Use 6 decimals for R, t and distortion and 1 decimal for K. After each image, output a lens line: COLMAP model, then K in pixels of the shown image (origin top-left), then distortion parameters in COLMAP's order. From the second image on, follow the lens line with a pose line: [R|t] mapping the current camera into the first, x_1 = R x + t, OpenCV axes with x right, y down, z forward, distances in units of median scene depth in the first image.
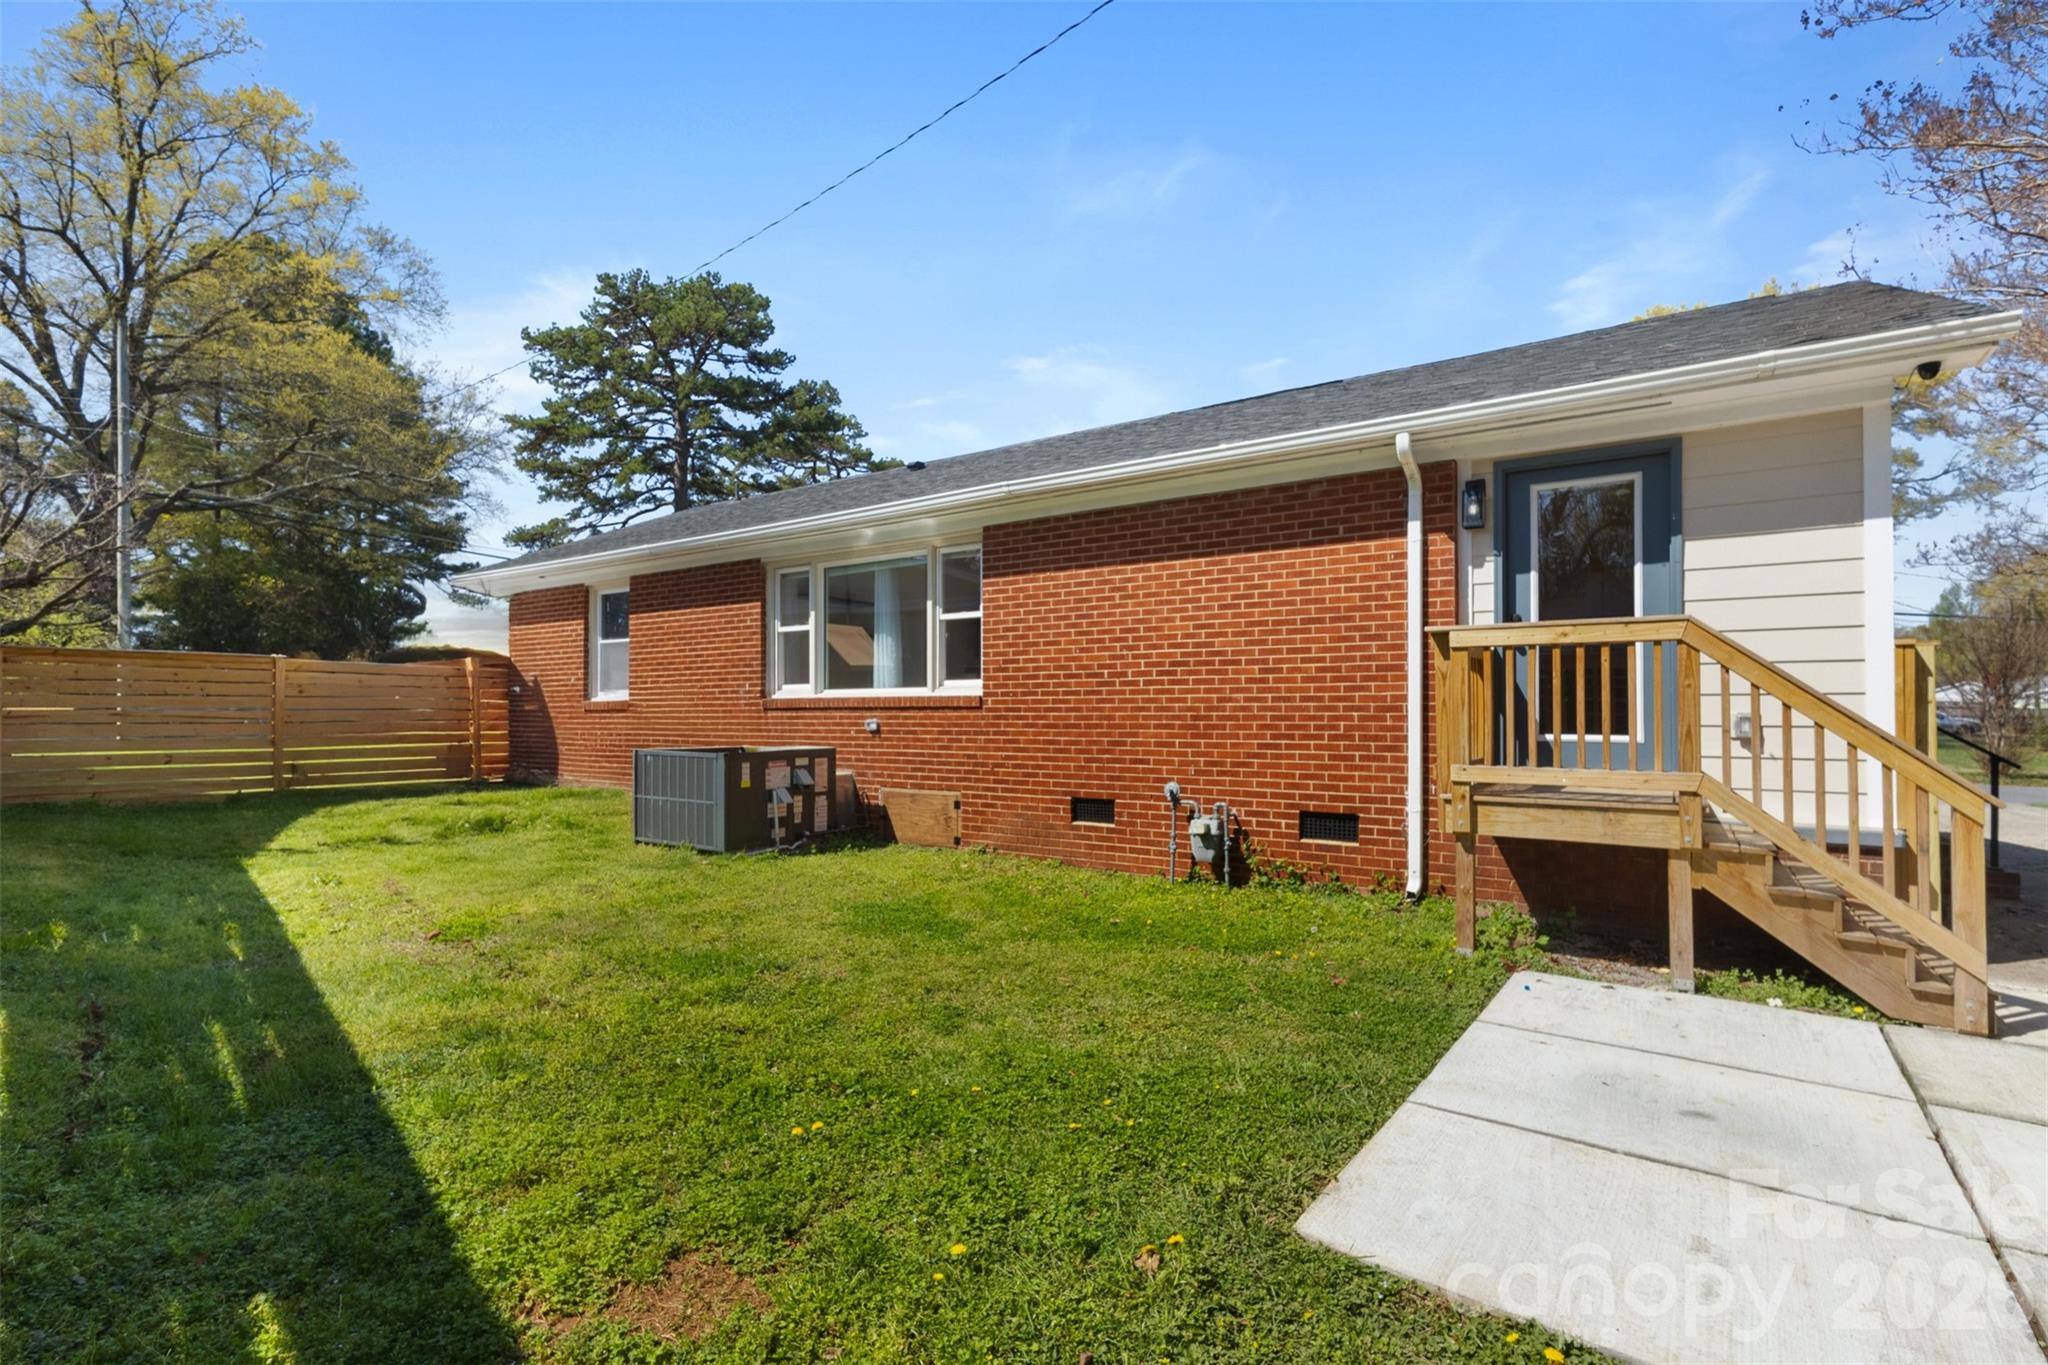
lens RADIAL K [[962.7, 0, 1026.1], [0, 962.7, 725.0], [0, 0, 1]] dist [0.003981, 0.000551]
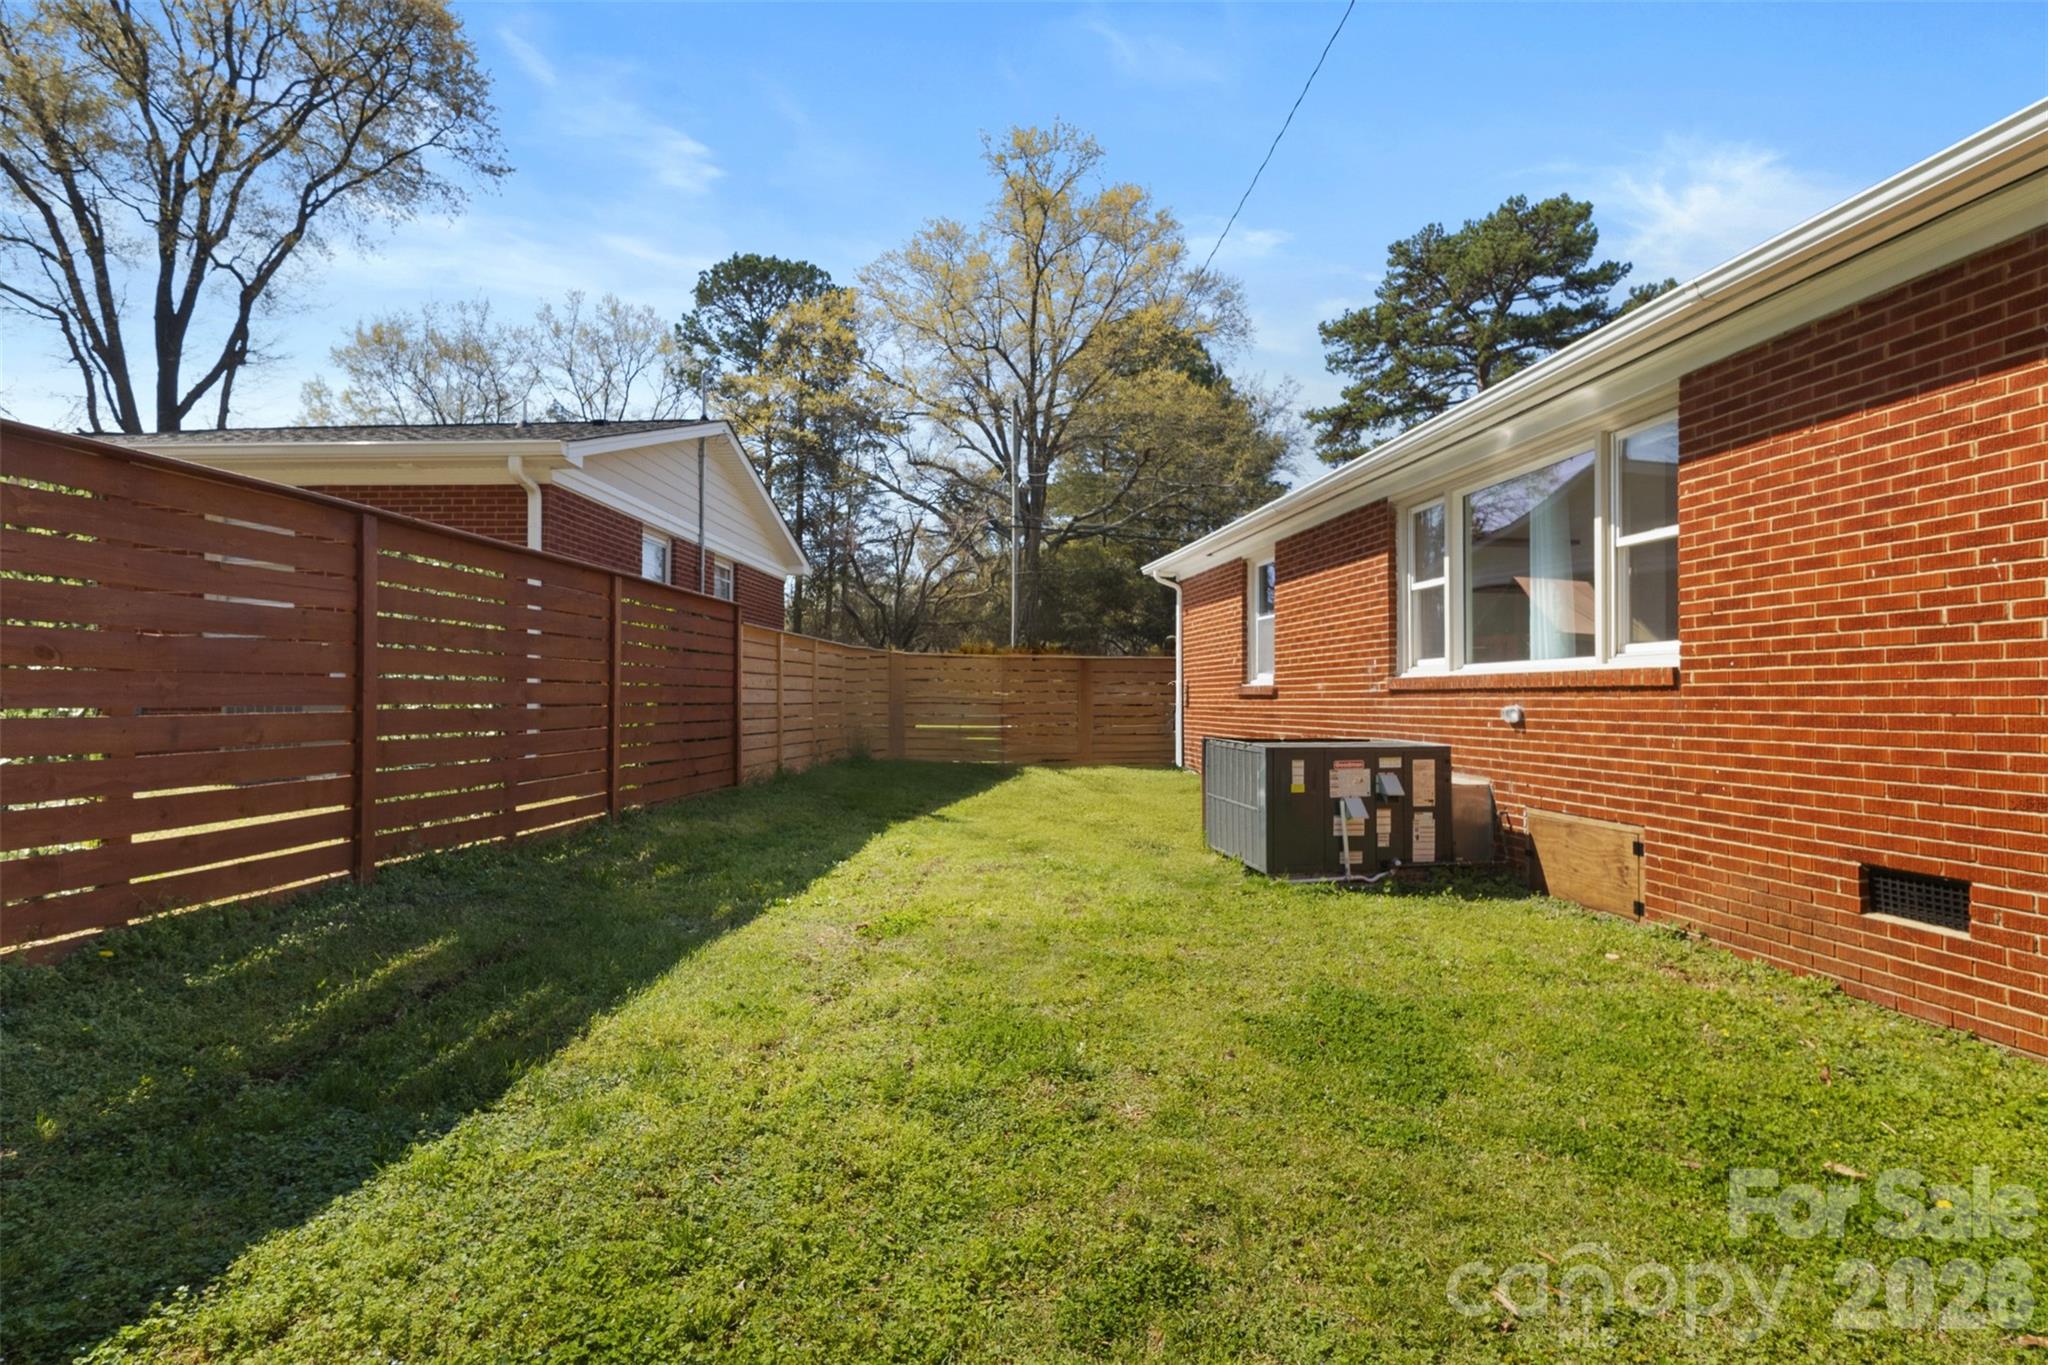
lens RADIAL K [[975.2, 0, 987.6], [0, 975.2, 695.0], [0, 0, 1]] dist [0.005528, 0.000710]
pose [[0.663191, 0.002387, -0.748446, 0.124231], [-0.015667, 0.999820, -0.010693, -0.000562], [0.748286, 0.018818, 0.663109, 0.304244]]
